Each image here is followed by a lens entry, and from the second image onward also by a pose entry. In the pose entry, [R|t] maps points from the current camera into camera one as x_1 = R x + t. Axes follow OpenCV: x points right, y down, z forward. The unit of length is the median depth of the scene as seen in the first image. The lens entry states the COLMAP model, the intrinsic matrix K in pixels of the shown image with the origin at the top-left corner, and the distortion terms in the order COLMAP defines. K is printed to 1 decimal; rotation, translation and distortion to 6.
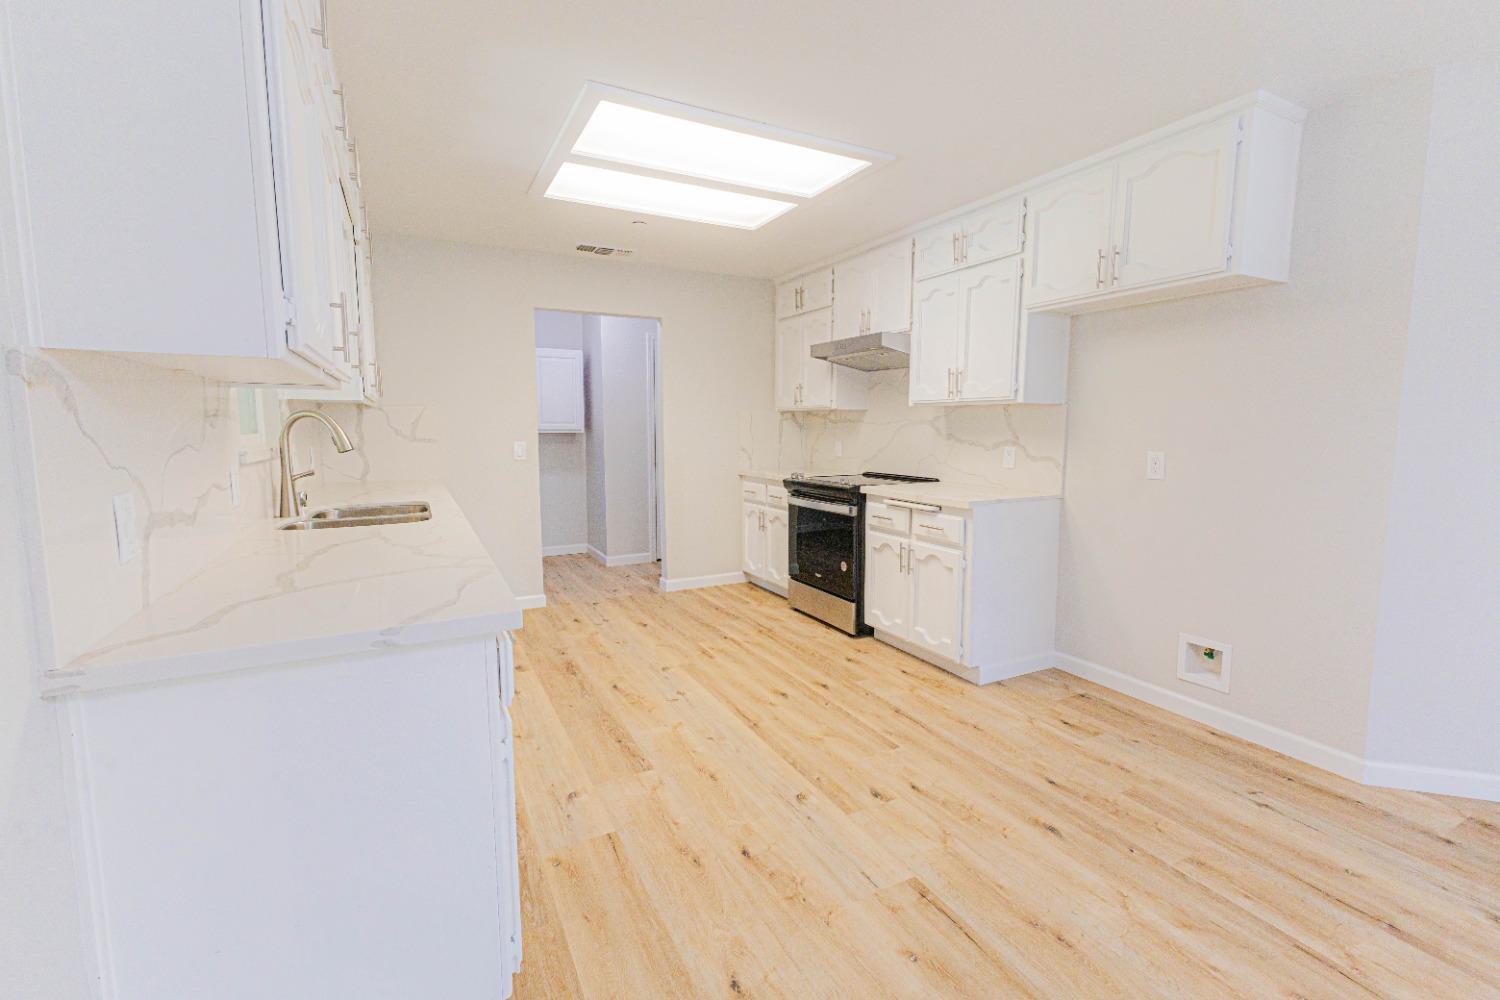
lens RADIAL K [[654.2, 0, 755.5], [0, 654.2, 493.2], [0, 0, 1]] dist [0.011357, 0.000074]
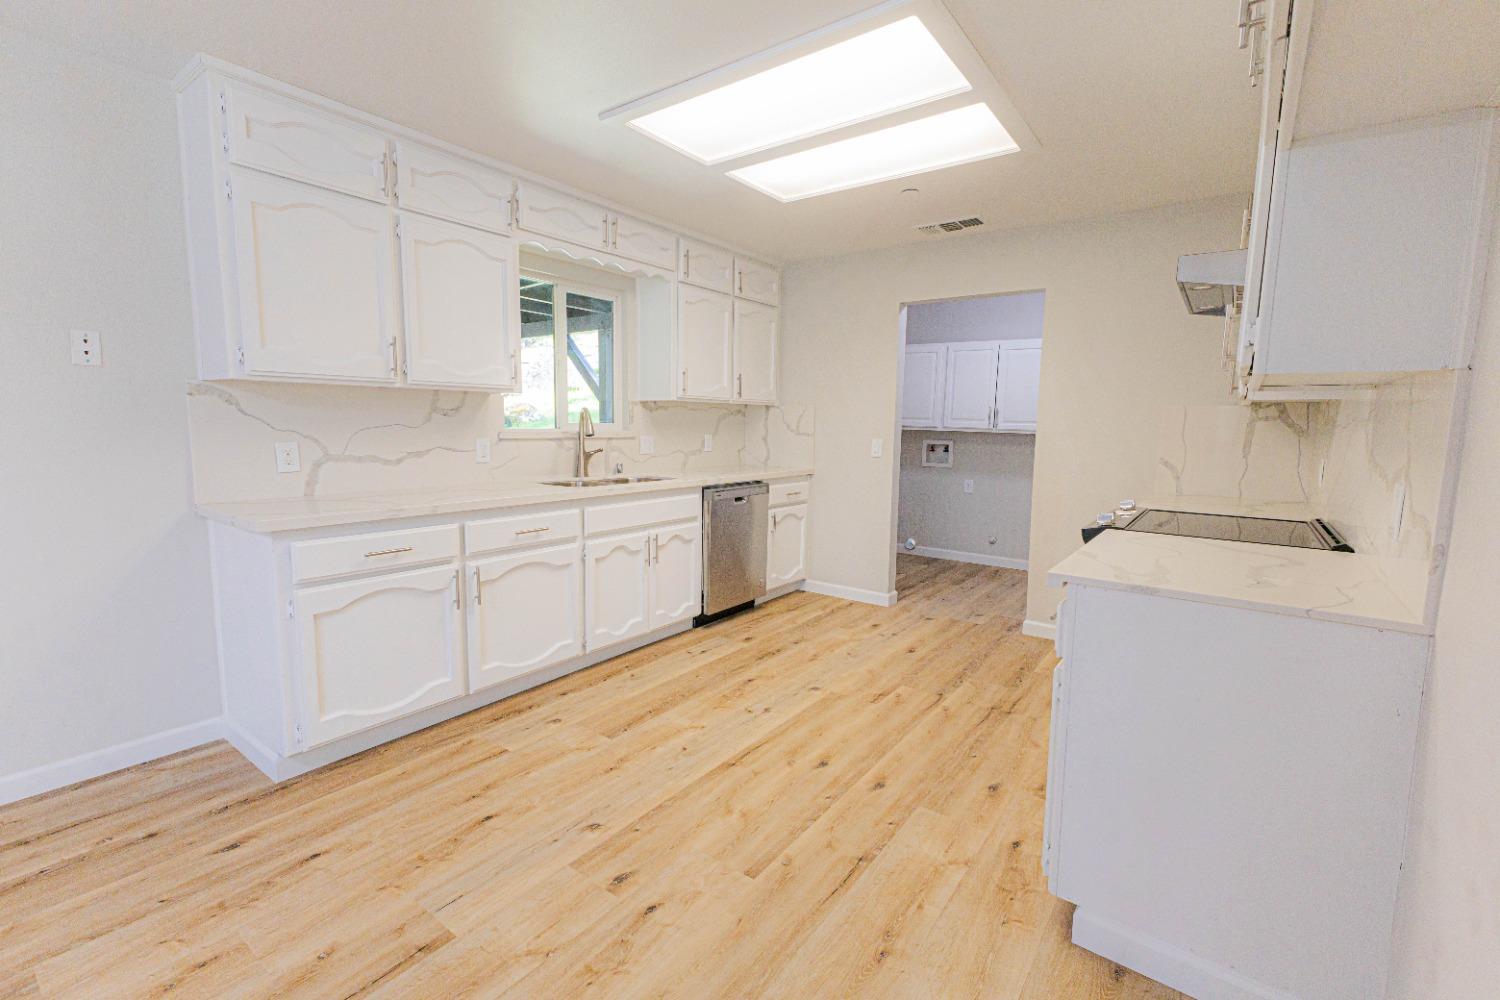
lens RADIAL K [[654.2, 0, 755.5], [0, 654.2, 493.2], [0, 0, 1]] dist [0.011357, 0.000074]
pose [[0.435909, 0.106046, -0.893721, 0.623308], [-0.109270, 0.991924, 0.064402, -0.052210], [0.893333, 0.069584, 0.443976, 0.512192]]
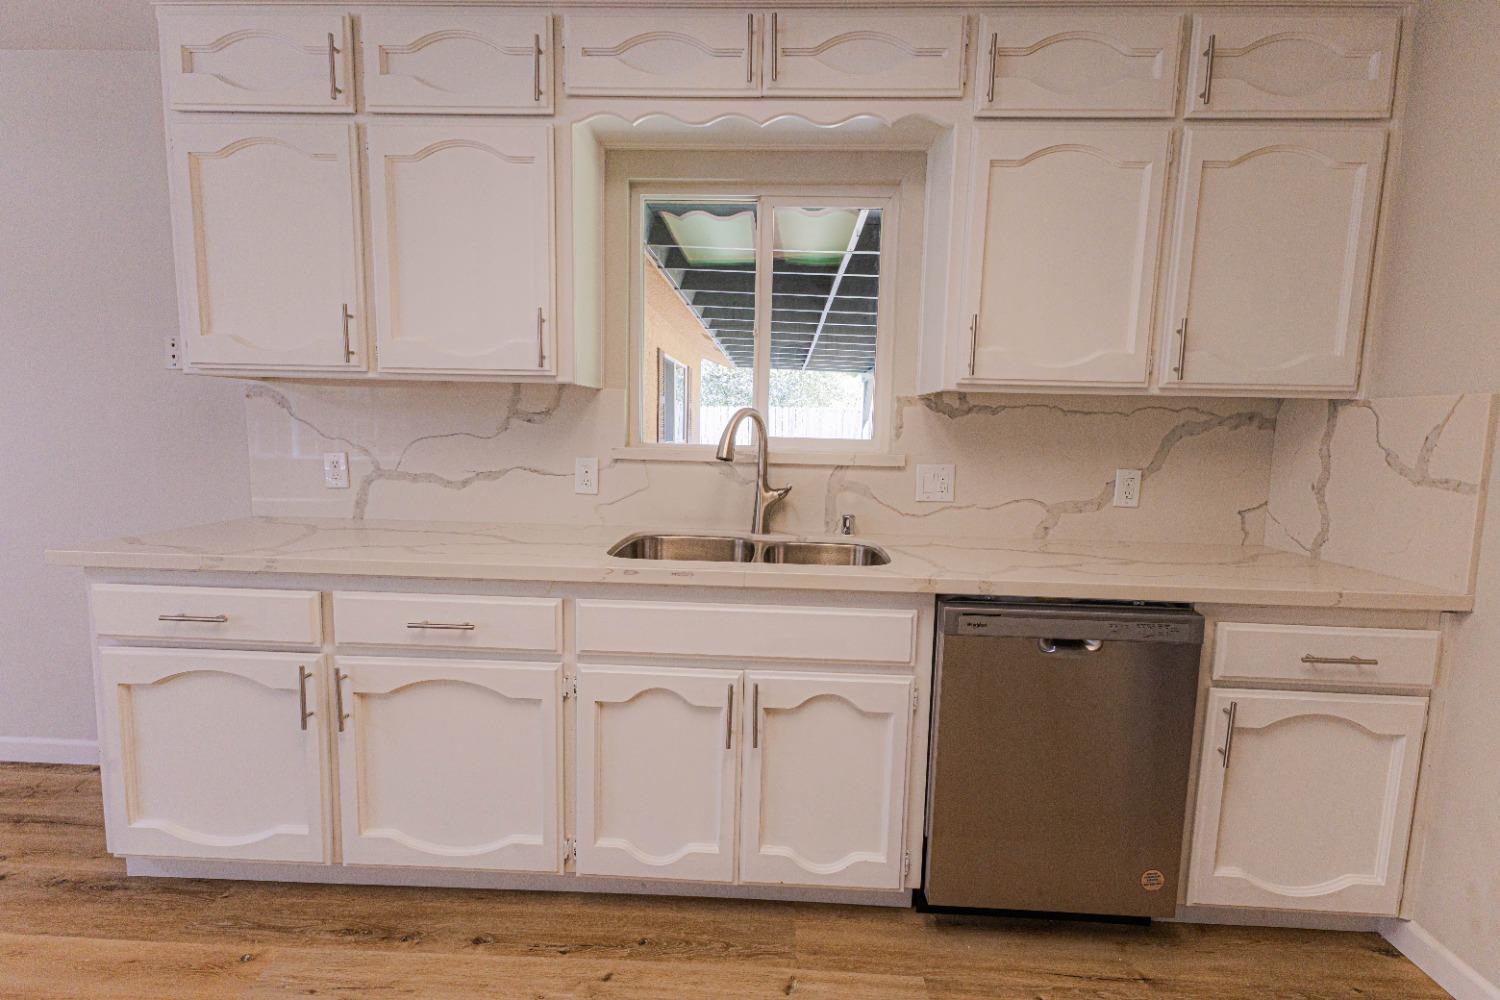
lens RADIAL K [[654.2, 0, 755.5], [0, 654.2, 493.2], [0, 0, 1]] dist [0.011357, 0.000074]
pose [[-0.498942, 0.077294, -0.863181, 0.023311], [-0.114120, 0.981482, 0.153852, -0.109546], [0.859089, 0.175269, -0.480882, 1.042319]]
